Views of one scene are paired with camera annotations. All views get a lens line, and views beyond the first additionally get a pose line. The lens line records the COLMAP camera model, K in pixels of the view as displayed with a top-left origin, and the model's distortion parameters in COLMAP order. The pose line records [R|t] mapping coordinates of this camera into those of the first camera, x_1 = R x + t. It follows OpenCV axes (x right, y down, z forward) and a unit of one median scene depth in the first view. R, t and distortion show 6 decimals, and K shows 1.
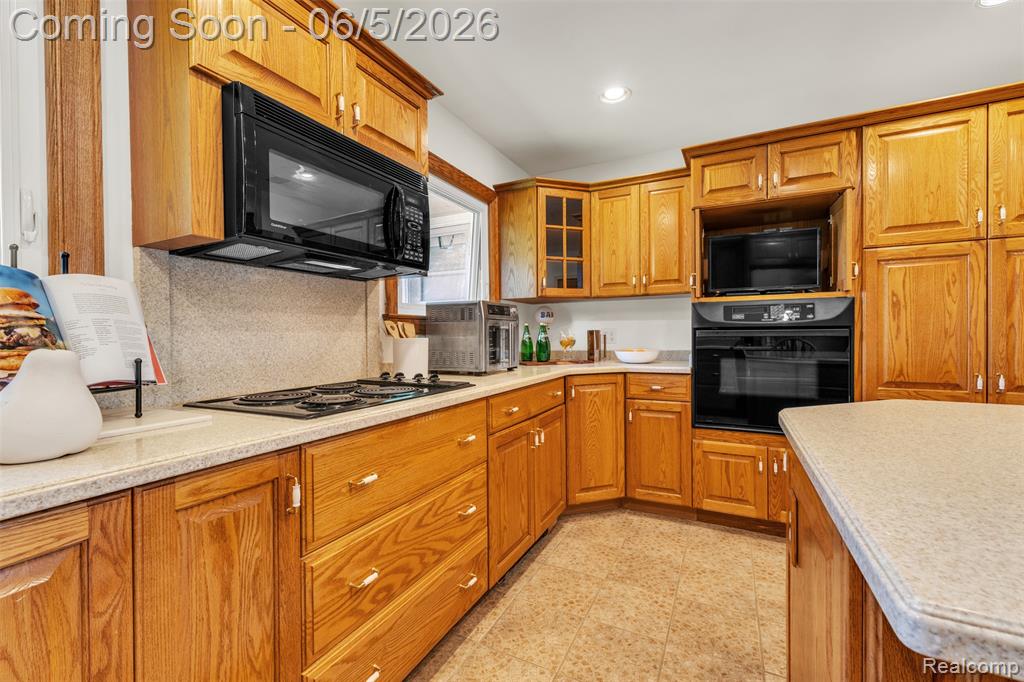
lens RADIAL K [[426.1, 0, 515.4], [0, 426.1, 338.0], [0, 0, 1]] dist [0.003975, -0.000112]
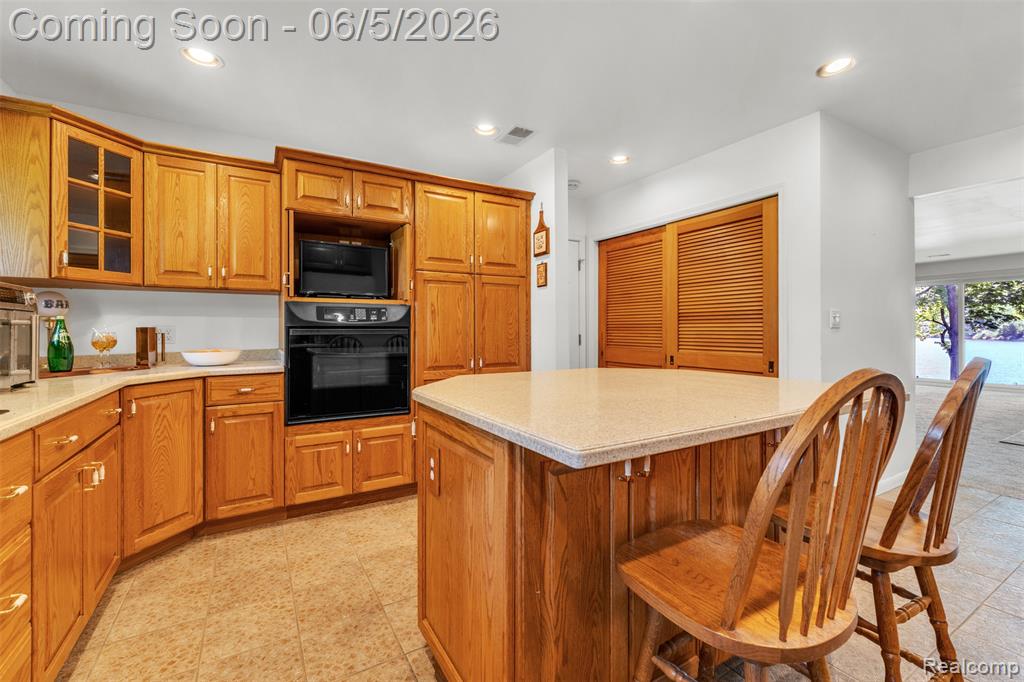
lens RADIAL K [[434.7, 0, 506.2], [0, 434.7, 328.7], [0, 0, 1]] dist [0.002949, 0.000574]
pose [[0.547807, 0.009265, 0.836553, -0.170415], [0.006067, 0.999868, -0.015047, 0.000295], [-0.836583, 0.013318, 0.547679, 0.002804]]
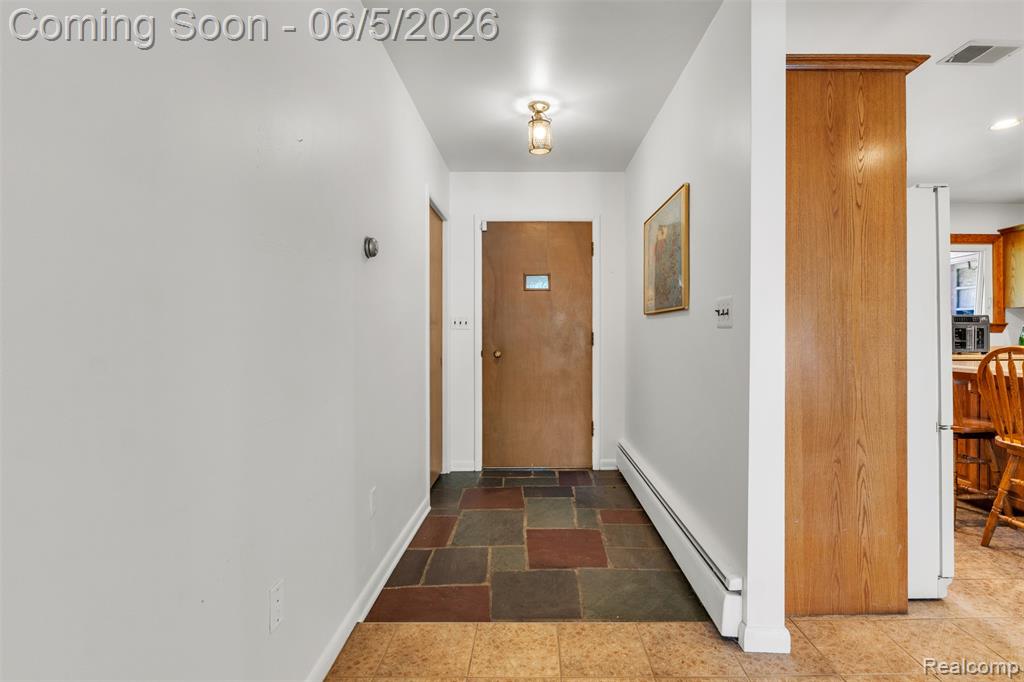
lens RADIAL K [[513.3, 0, 511.5], [0, 513.3, 349.8], [0, 0, 1]] dist [-0.001783, -0.001543]
pose [[0.496235, 0.009562, -0.868135, 0.848646], [-0.008331, 0.999946, 0.006251, 0.067824], [0.868148, 0.004130, 0.496288, -1.712828]]
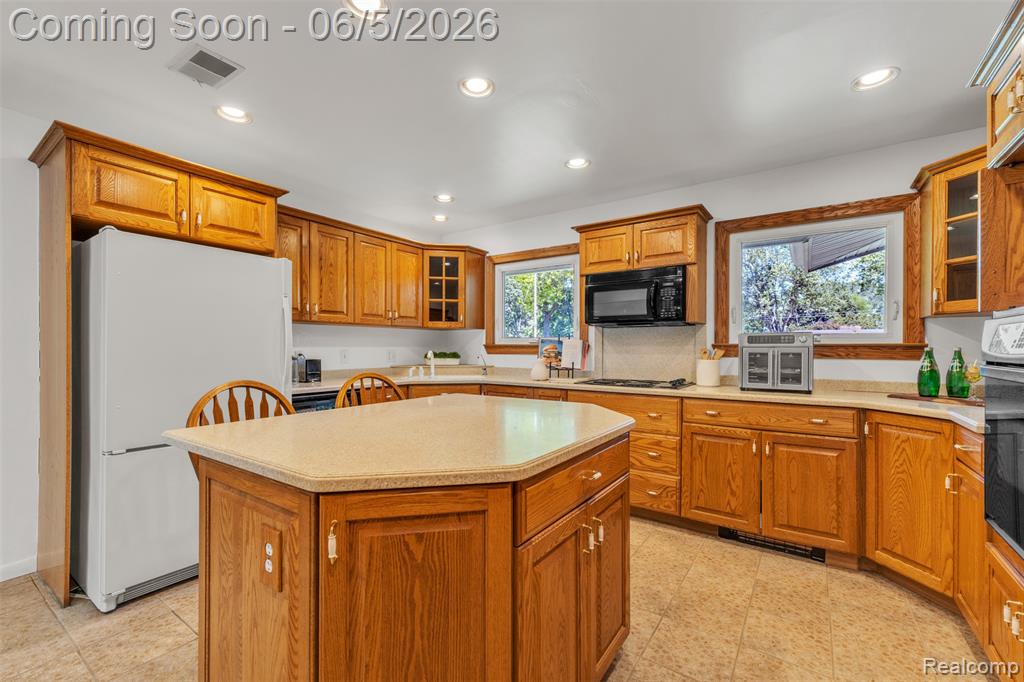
lens RADIAL K [[434.7, 0, 514.3], [0, 434.7, 345.3], [0, 0, 1]] dist [0.002949, 0.000574]
pose [[-0.134537, 0.004258, -0.990899, 1.223330], [-0.010035, 0.999934, 0.005660, -0.046830], [0.990858, 0.010706, -0.134485, 0.435762]]
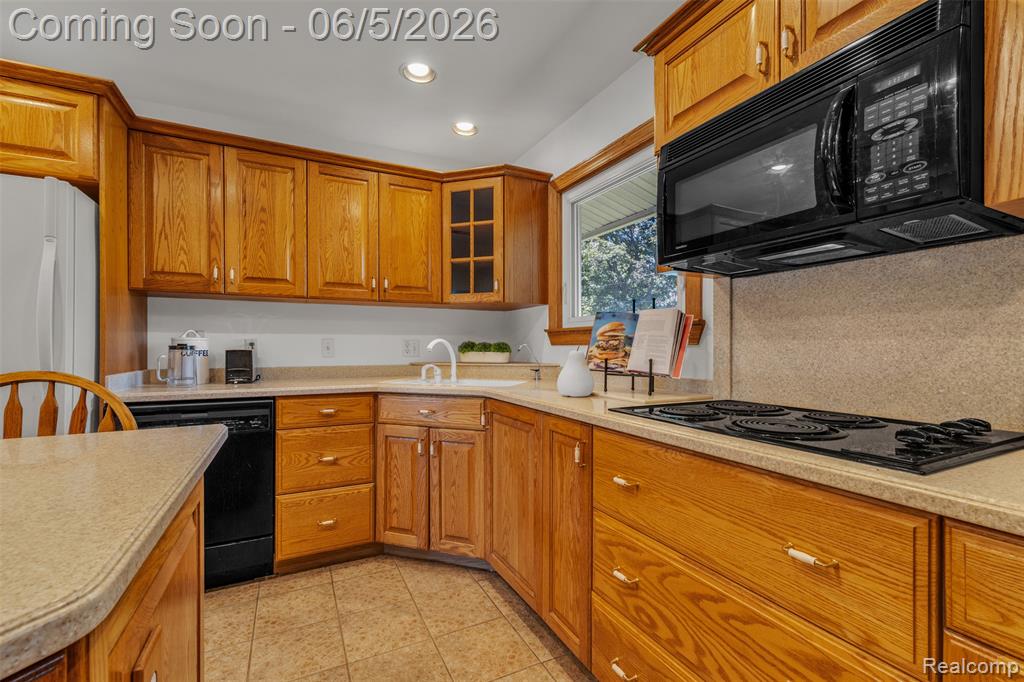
lens RADIAL K [[447.9, 0, 516.4], [0, 447.9, 347.2], [0, 0, 1]] dist [-0.000312, 0.002439]
pose [[-0.592136, 0.010249, -0.805773, 0.333020], [-0.002283, 0.999894, 0.014396, -0.007483], [0.805835, 0.010364, -0.592050, 0.690614]]
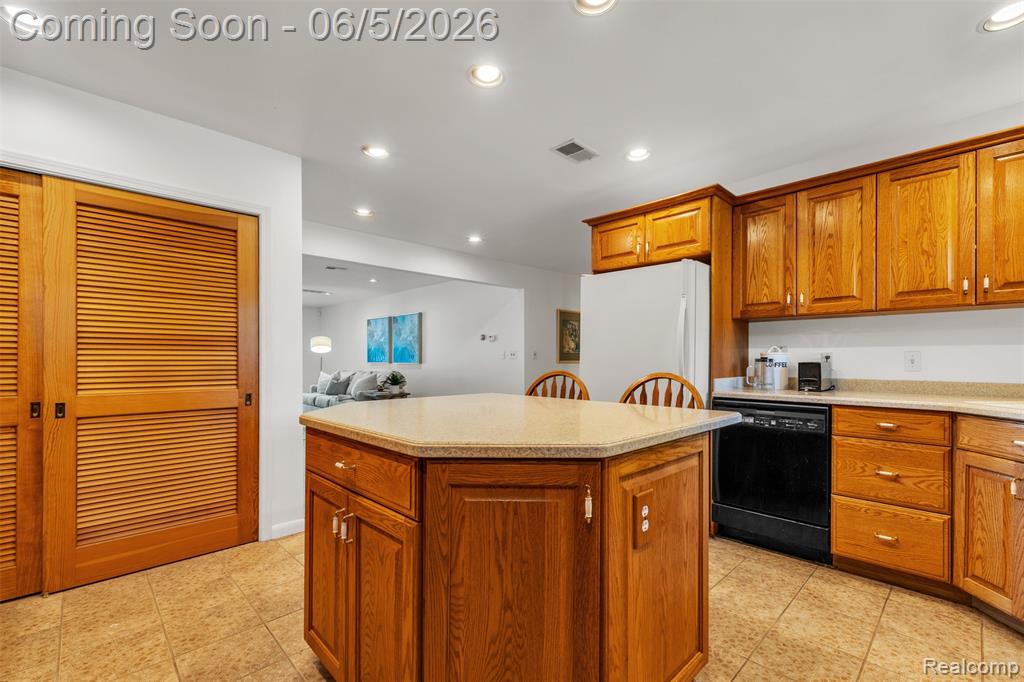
lens RADIAL K [[434.7, 0, 519.3], [0, 434.7, 363.0], [0, 0, 1]] dist [0.002949, 0.000574]
pose [[-0.945484, 0.004613, 0.325636, 0.235756], [0.010400, 0.999817, 0.016031, -0.009916], [-0.325503, 0.018544, -0.945359, 0.916137]]
